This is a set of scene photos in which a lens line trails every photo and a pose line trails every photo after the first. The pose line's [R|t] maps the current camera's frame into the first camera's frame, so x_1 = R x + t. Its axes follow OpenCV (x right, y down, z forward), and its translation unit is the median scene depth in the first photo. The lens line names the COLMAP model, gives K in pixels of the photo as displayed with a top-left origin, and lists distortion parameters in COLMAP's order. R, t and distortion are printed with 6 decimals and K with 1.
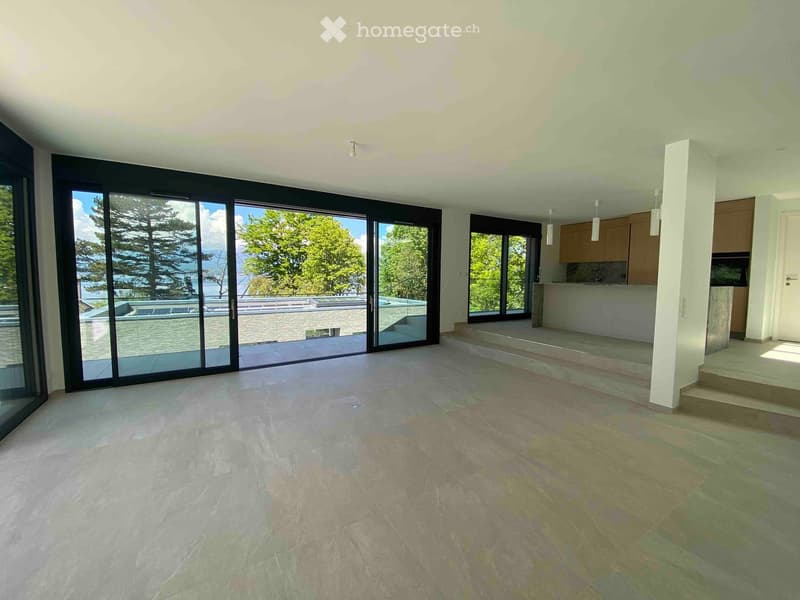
lens RADIAL K [[321.2, 0, 402.6], [0, 321.2, 298.0], [0, 0, 1]] dist [0.029284, -0.024179]
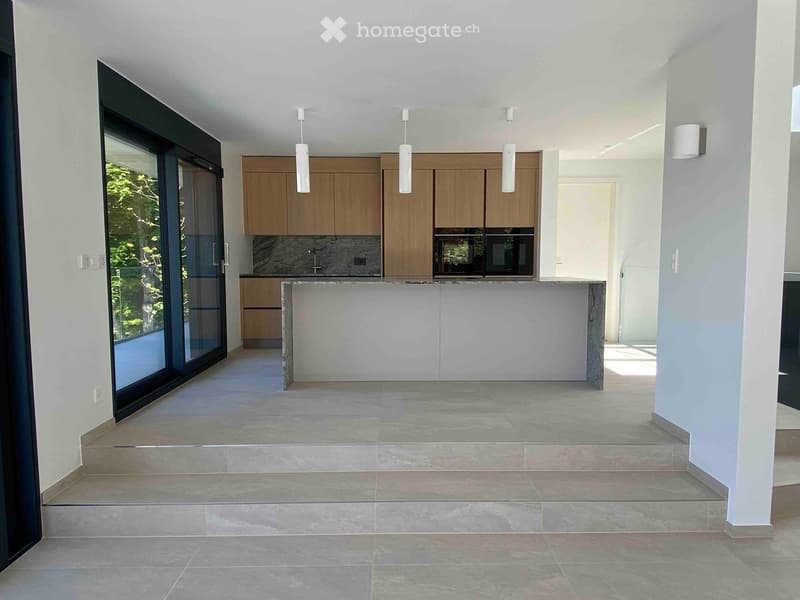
lens RADIAL K [[520.7, 0, 402.8], [0, 520.7, 297.6], [0, 0, 1]] dist [0.077652, -0.085676]
pose [[0.517151, -0.069926, 0.853033, -0.060988], [0.061903, 0.997103, 0.044207, -0.035861], [-0.853653, 0.029943, 0.519981, 0.401298]]
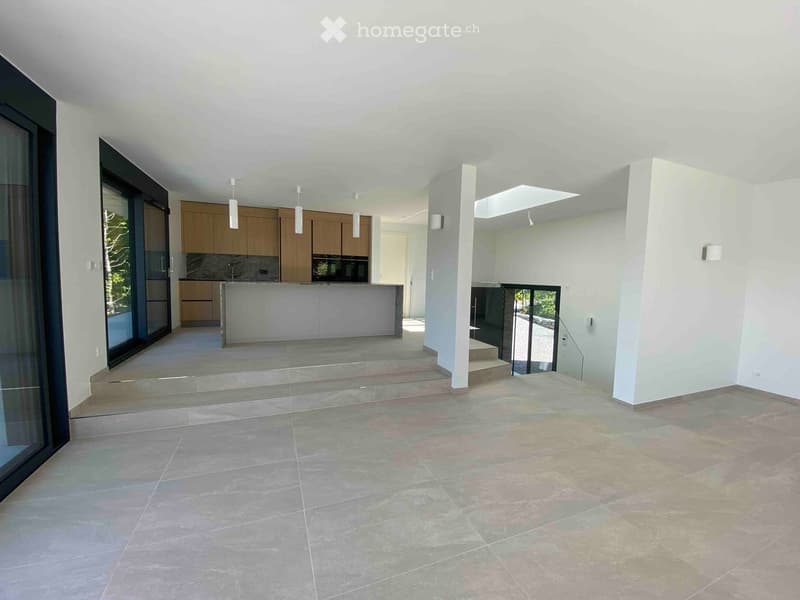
lens RADIAL K [[321.2, 0, 402.6], [0, 321.2, 298.0], [0, 0, 1]] dist [0.029284, -0.024179]
pose [[0.179293, -0.069681, 0.981325, -0.144548], [0.043177, 0.997085, 0.062911, -0.030727], [-0.982848, 0.031091, 0.181778, 0.385675]]
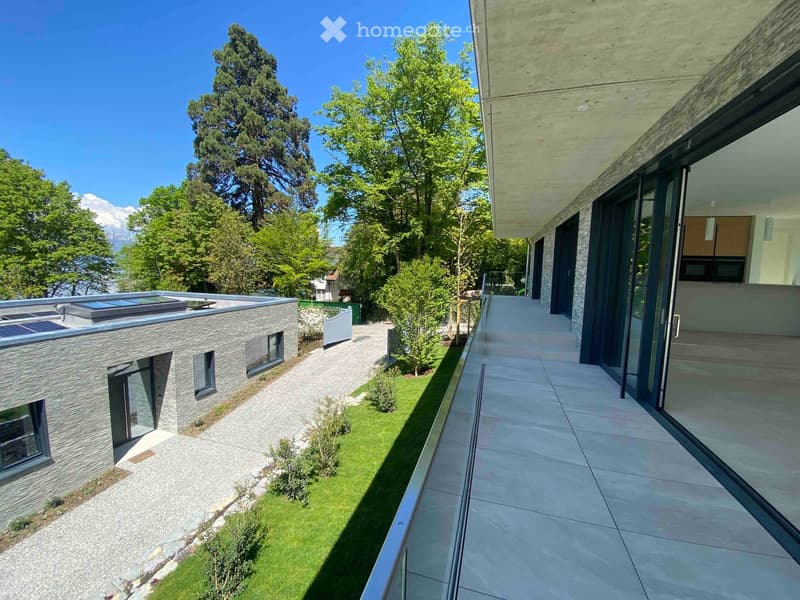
lens RADIAL K [[325.5, 0, 398.8], [0, 325.5, 295.7], [0, 0, 1]] dist [0.008341, -0.016781]
pose [[0.751172, -0.046178, 0.658490, -0.543476], [0.025552, 0.998837, 0.040896, -0.043394], [-0.659612, -0.013894, 0.751478, 0.578765]]
